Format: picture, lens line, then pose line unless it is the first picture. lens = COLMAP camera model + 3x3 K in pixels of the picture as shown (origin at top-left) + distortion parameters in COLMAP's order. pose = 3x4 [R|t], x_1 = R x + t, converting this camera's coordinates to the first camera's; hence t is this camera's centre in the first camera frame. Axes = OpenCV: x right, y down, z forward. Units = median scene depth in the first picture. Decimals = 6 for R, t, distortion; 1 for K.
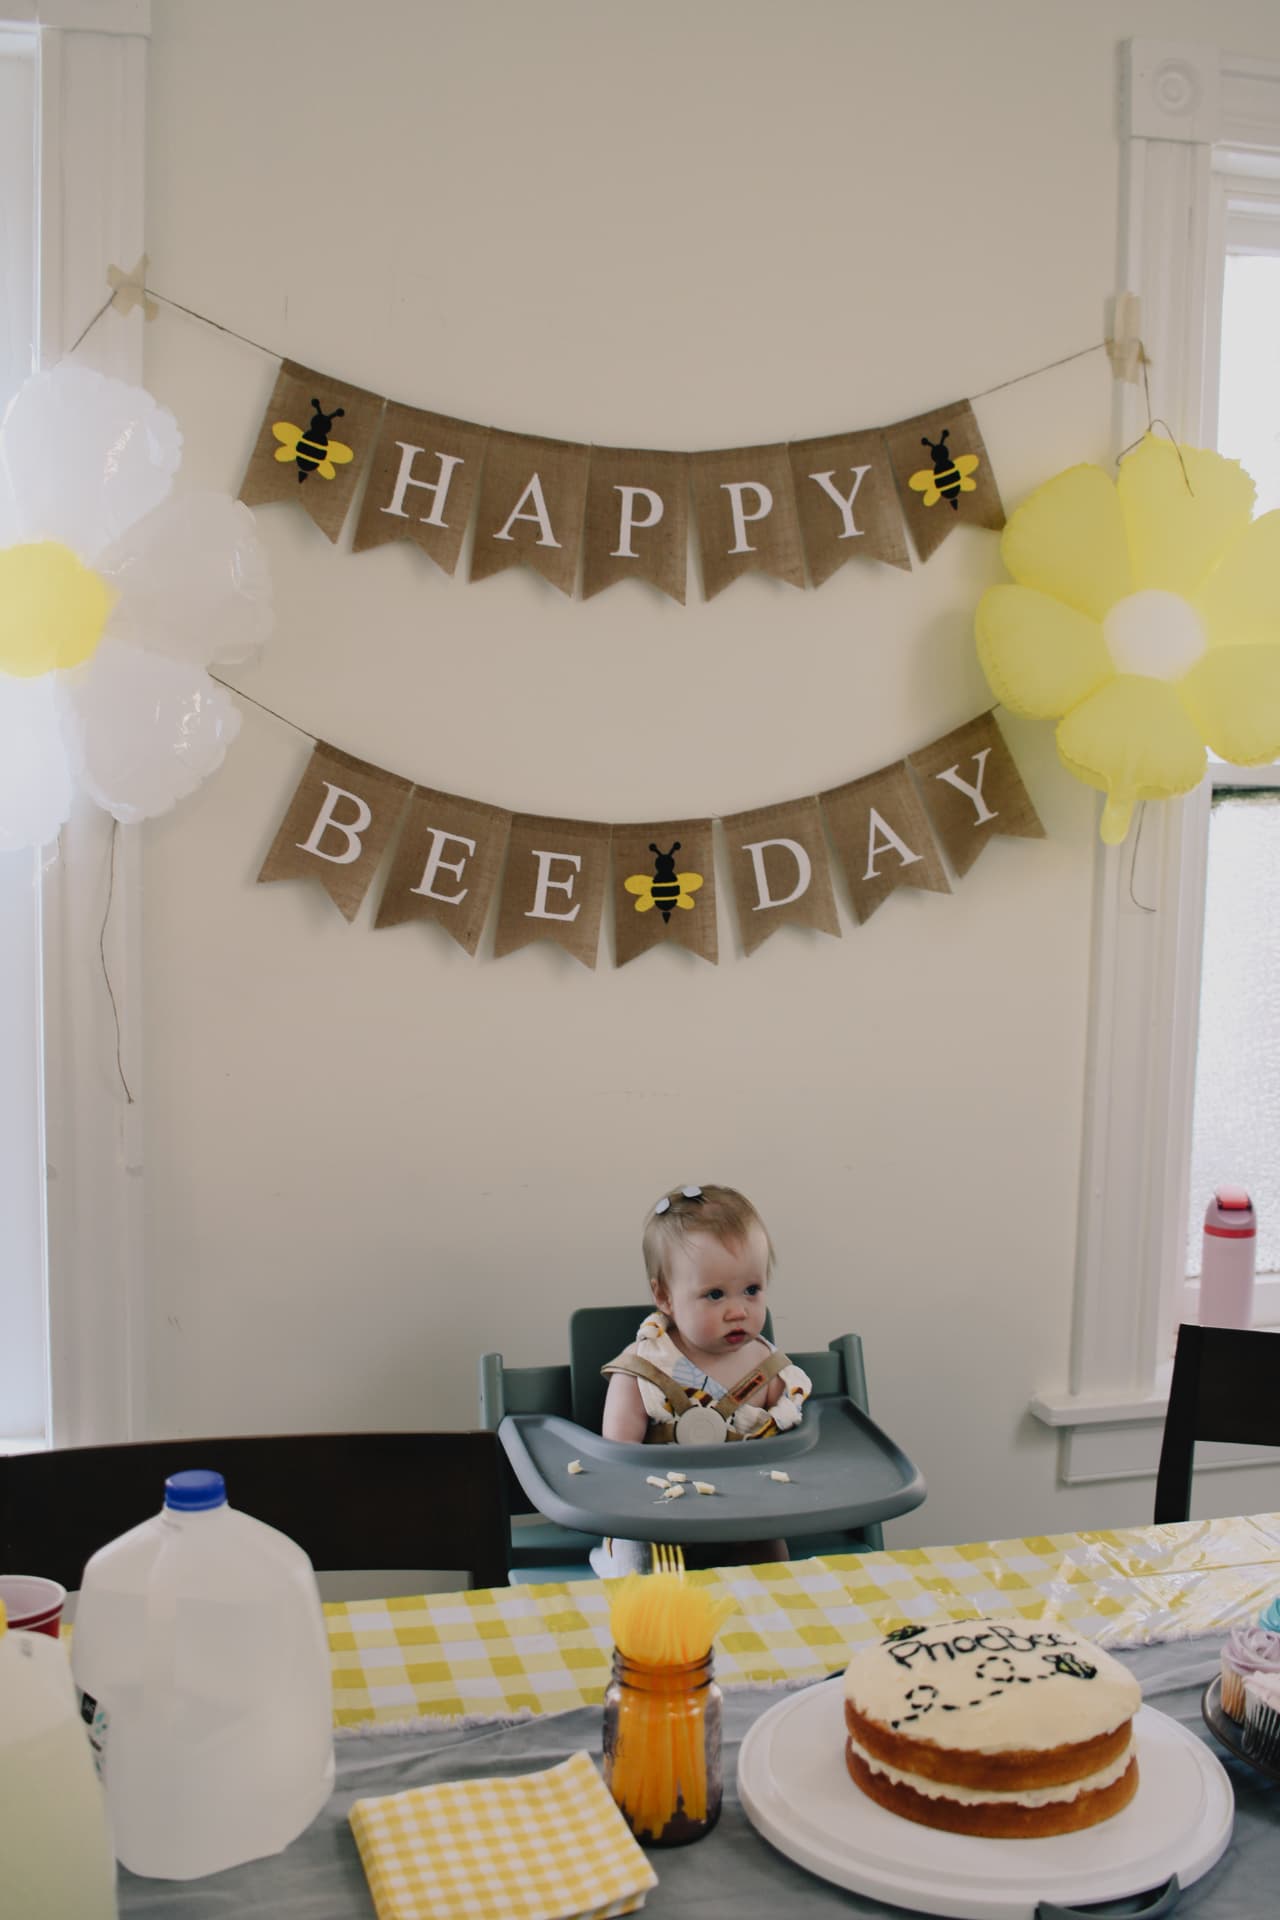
lens RADIAL K [[2095.4, 0, 635.5], [0, 2095.4, 952.0], [0, 0, 1]] dist [-0.046751, 0.000000]
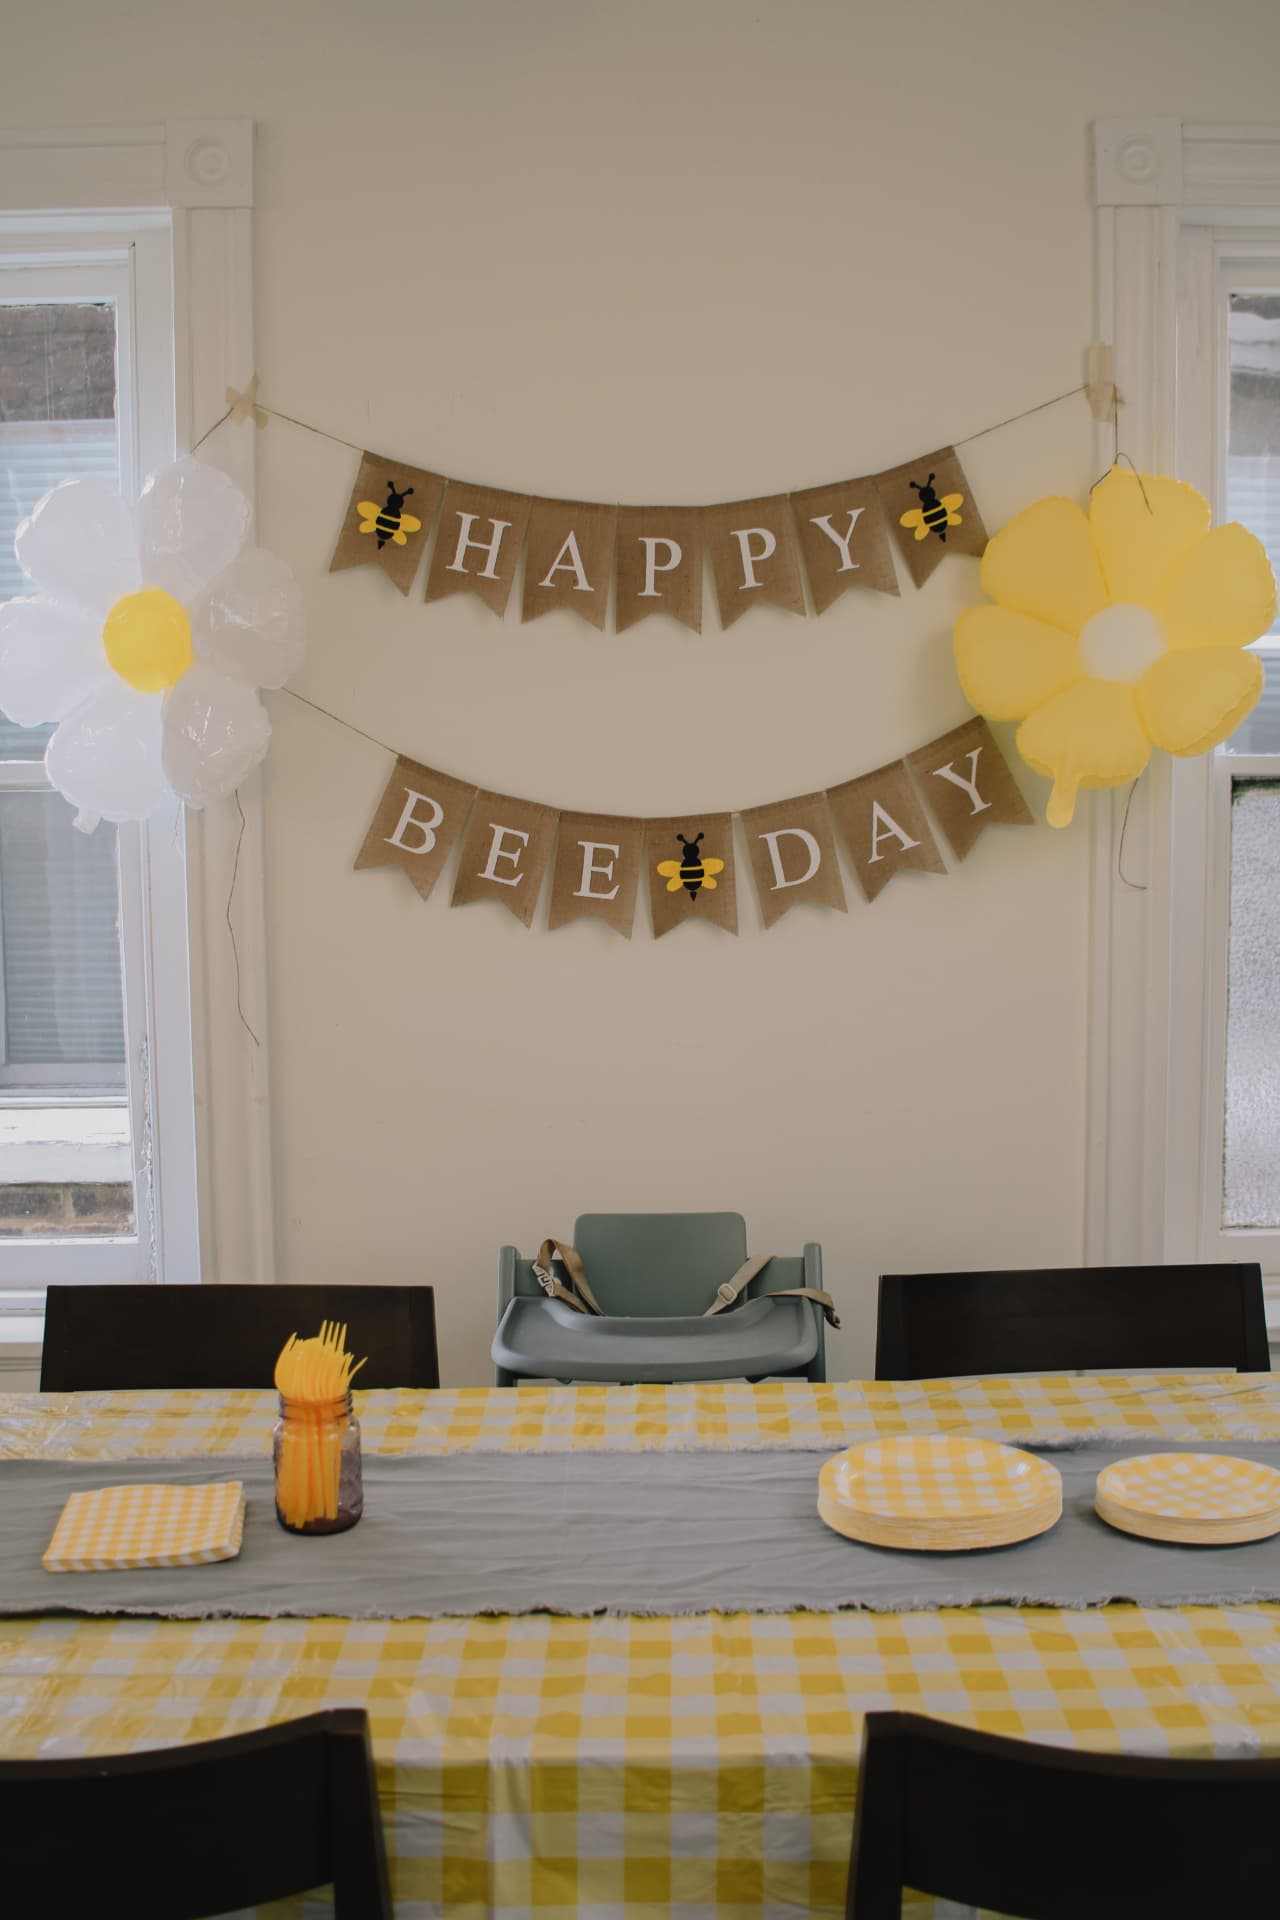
lens RADIAL K [[2095.4, 0, 639.0], [0, 2095.4, 956.2], [0, 0, 1]] dist [-0.046751, 0.000000]
pose [[0.970426, -0.002229, -0.241388, 0.275616], [0.000388, 0.999970, -0.007673, 0.027203], [0.241398, 0.007352, 0.970398, -0.165701]]
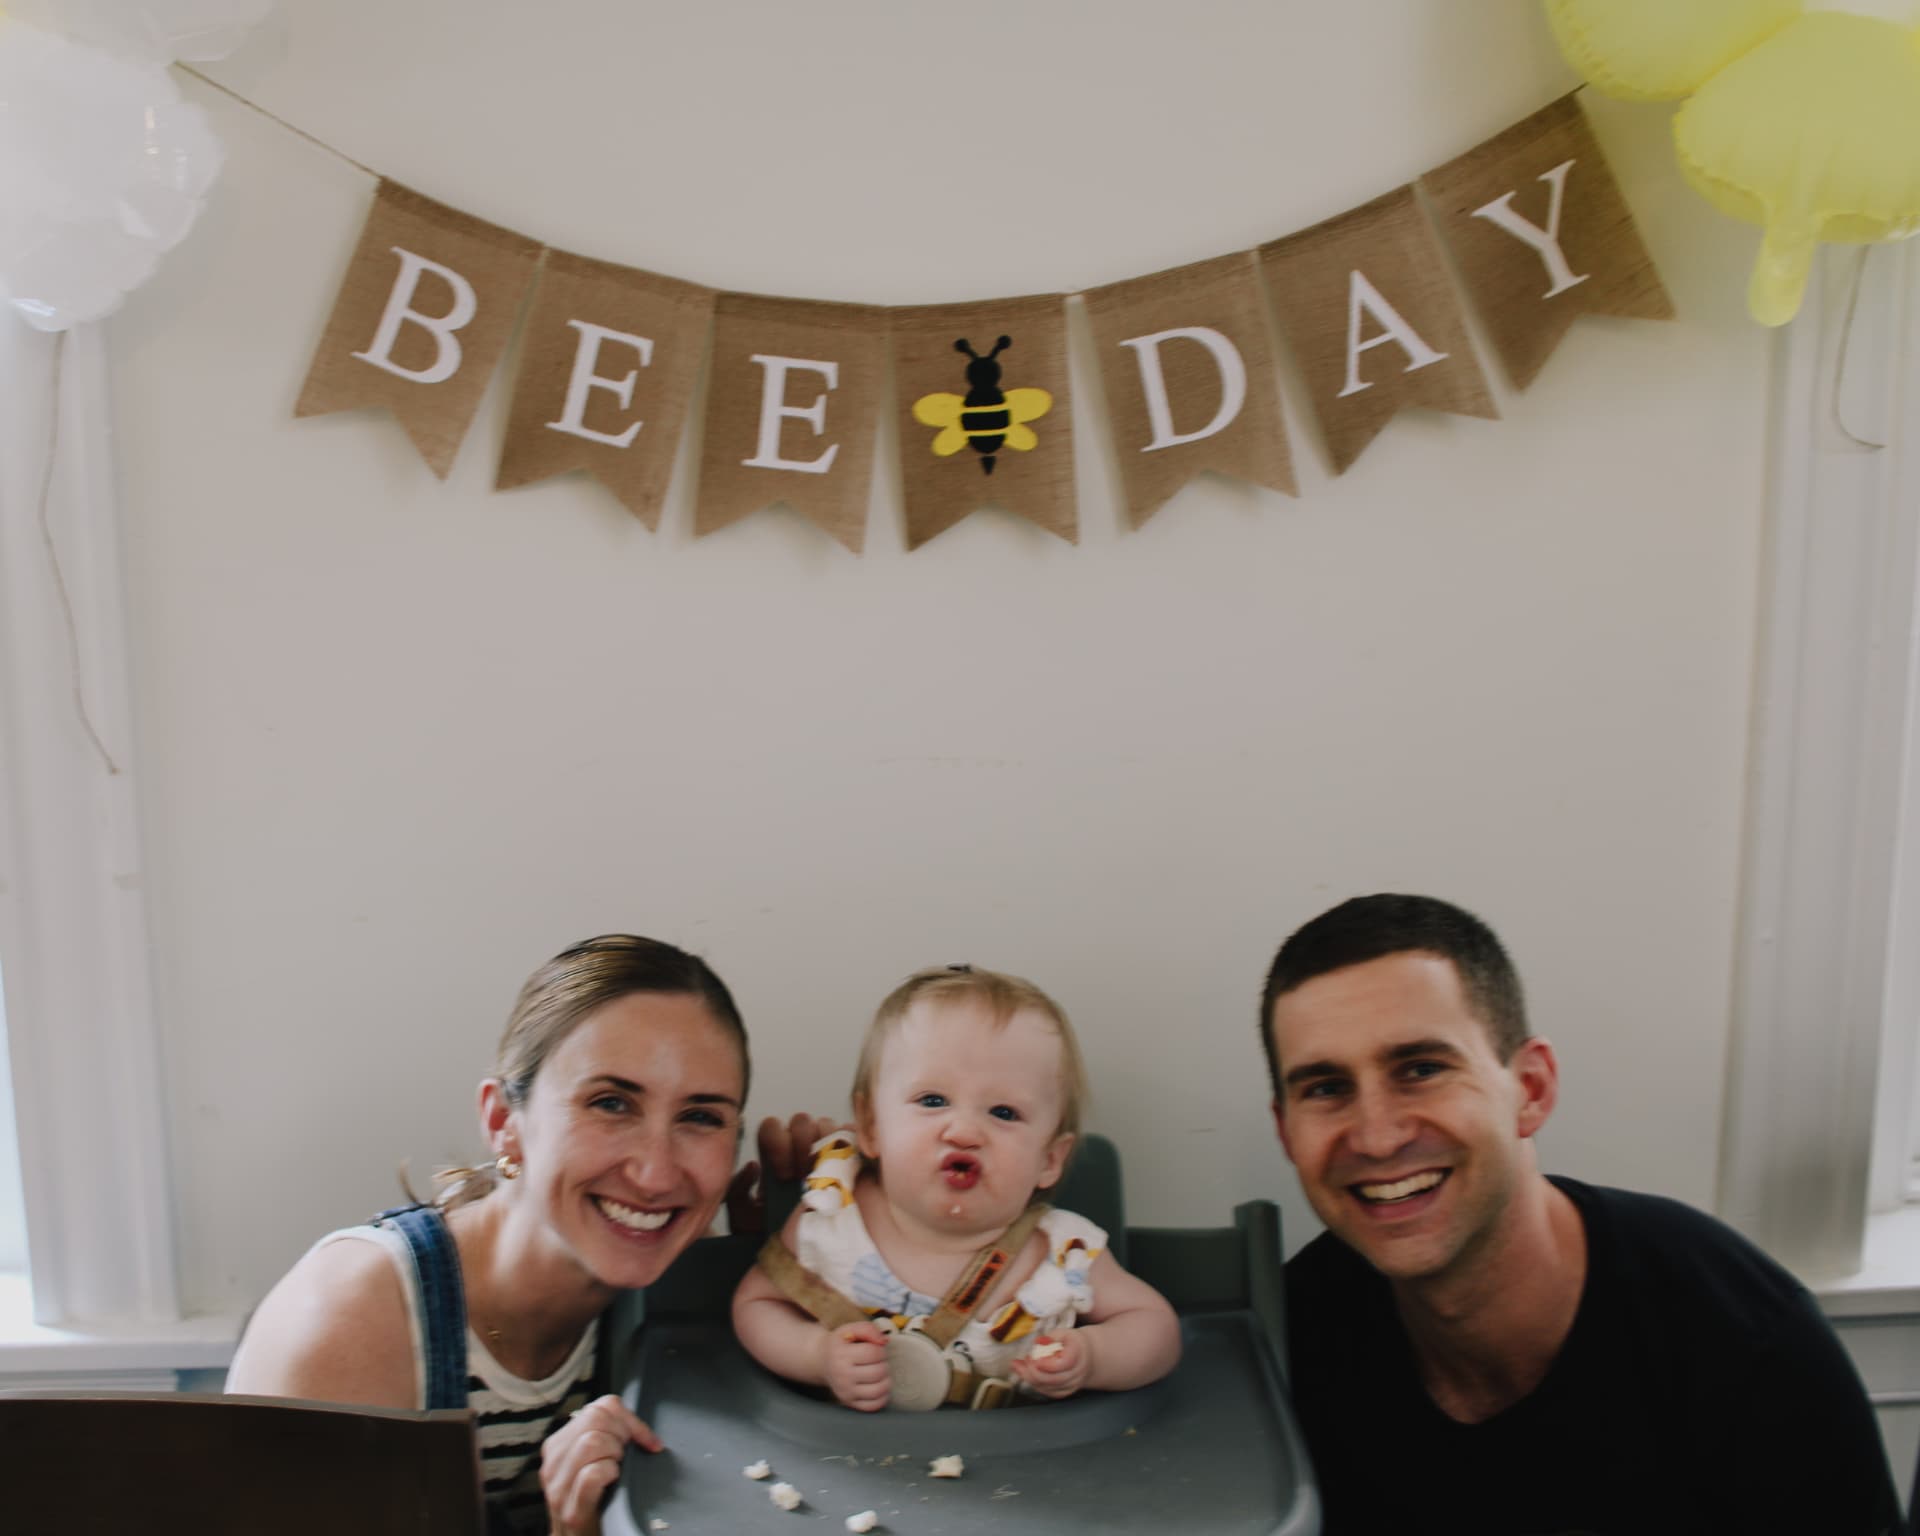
lens RADIAL K [[2464.3, 0, 950.1], [0, 2464.3, 770.9], [0, 0, 1]] dist [-0.080706, 0.000000]
pose [[0.978075, 0.012997, -0.207849, 0.150824], [0.007447, 0.995229, 0.097278, 0.001549], [0.208121, -0.096693, 0.973312, 0.320816]]
